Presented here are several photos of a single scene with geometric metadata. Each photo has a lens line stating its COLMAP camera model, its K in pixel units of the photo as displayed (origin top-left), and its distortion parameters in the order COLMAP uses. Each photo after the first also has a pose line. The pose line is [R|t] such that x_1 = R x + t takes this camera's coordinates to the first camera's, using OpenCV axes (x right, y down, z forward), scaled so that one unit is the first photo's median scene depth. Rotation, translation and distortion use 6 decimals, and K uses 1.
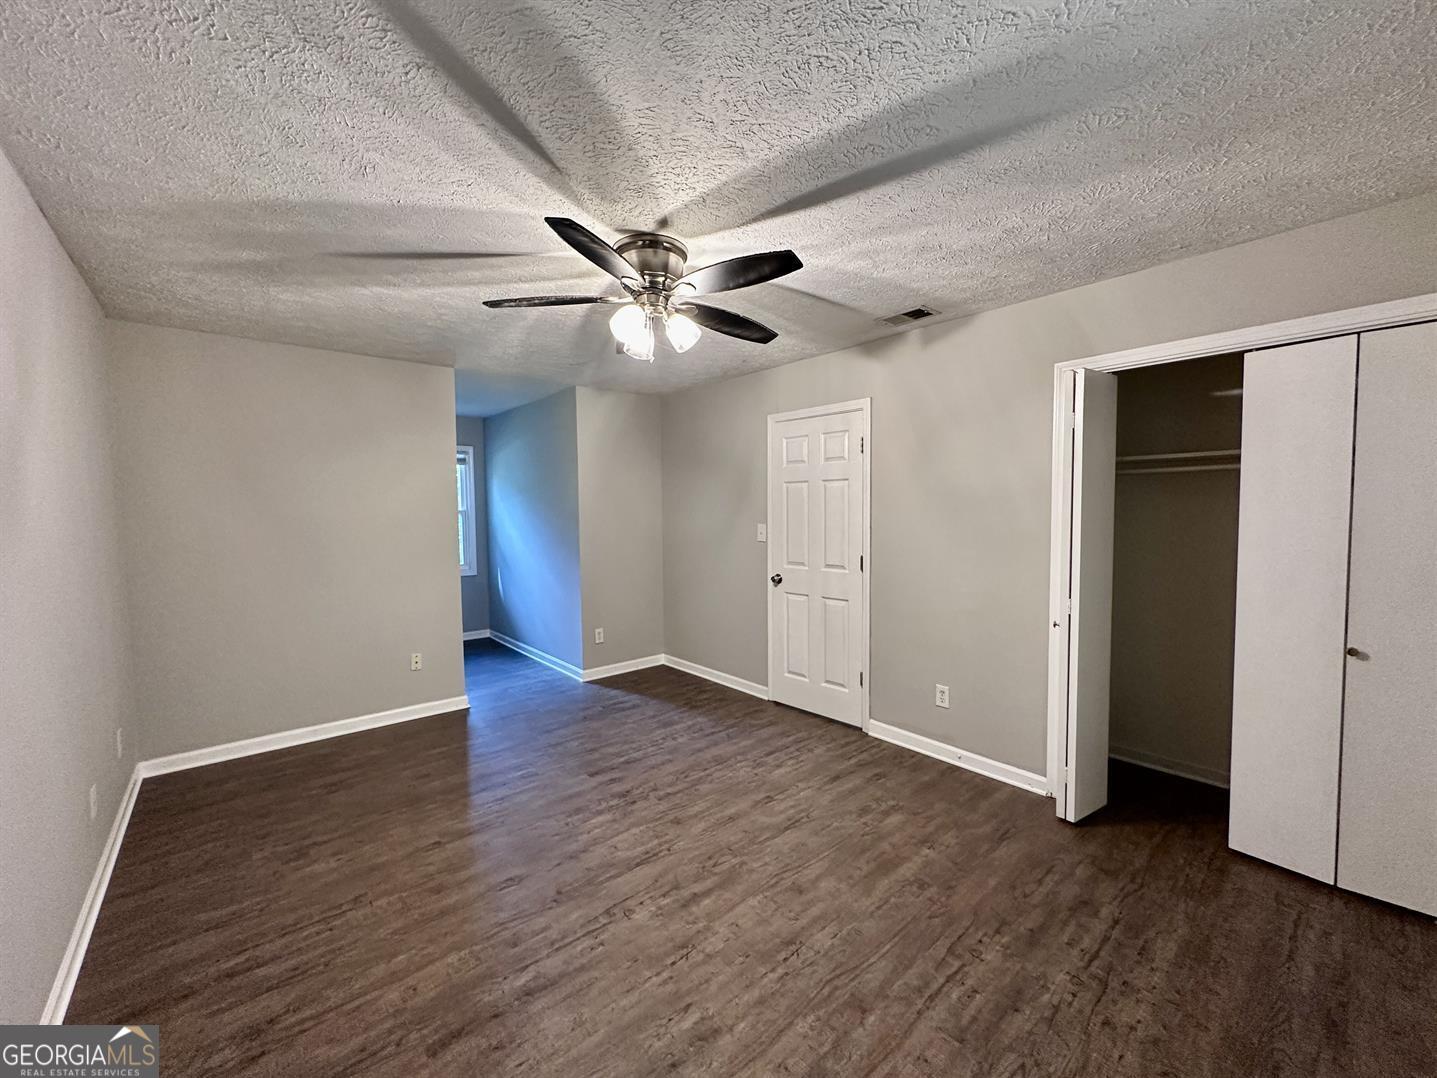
lens RADIAL K [[582.8, 0, 723.4], [0, 582.8, 531.4], [0, 0, 1]] dist [-0.006330, -0.000377]
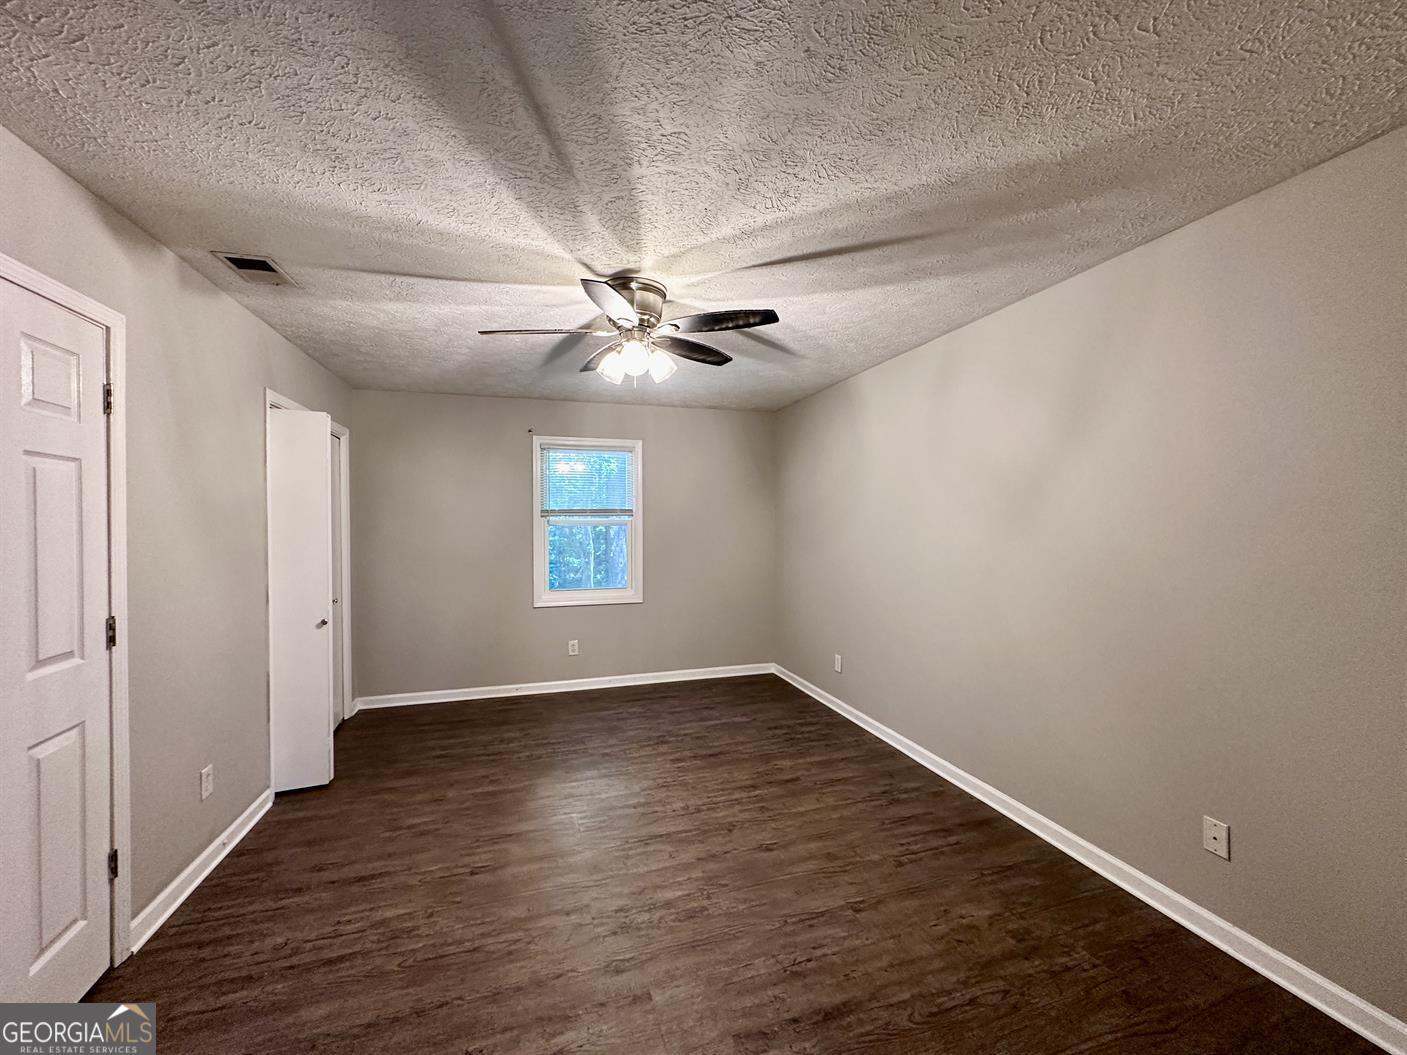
lens RADIAL K [[570.6, 0, 702.3], [0, 570.6, 525.2], [0, 0, 1]] dist [-0.006330, -0.000377]
pose [[-0.915278, 0.010089, 0.402697, -0.642928], [0.028691, 0.998780, 0.040188, -0.064516], [-0.401801, 0.048337, -0.914451, 1.866806]]
